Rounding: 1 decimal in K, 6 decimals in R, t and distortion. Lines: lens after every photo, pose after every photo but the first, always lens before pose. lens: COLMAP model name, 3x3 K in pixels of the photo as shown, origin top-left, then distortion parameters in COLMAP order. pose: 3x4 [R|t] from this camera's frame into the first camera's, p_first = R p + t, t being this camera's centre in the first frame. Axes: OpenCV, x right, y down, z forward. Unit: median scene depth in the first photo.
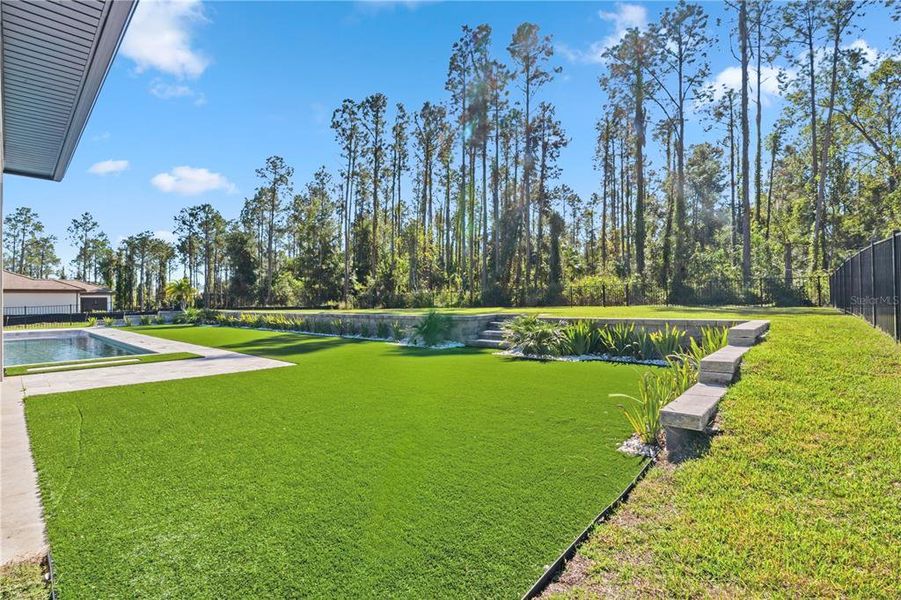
lens RADIAL K [[410.9, 0, 453.8], [0, 410.9, 301.4], [0, 0, 1]] dist [-0.004729, 0.000826]
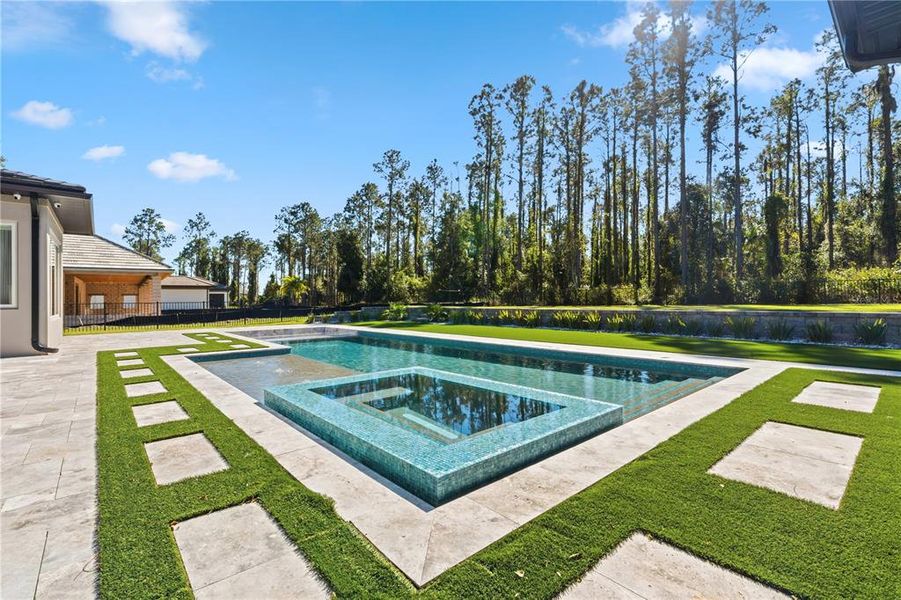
lens RADIAL K [[410.9, 0, 447.6], [0, 410.9, 296.1], [0, 0, 1]] dist [-0.004729, 0.000826]
pose [[0.993510, 0.002964, -0.113708, -0.159335], [-0.003985, 0.999954, -0.008748, 0.002129], [0.113676, 0.009144, 0.993476, 0.036887]]
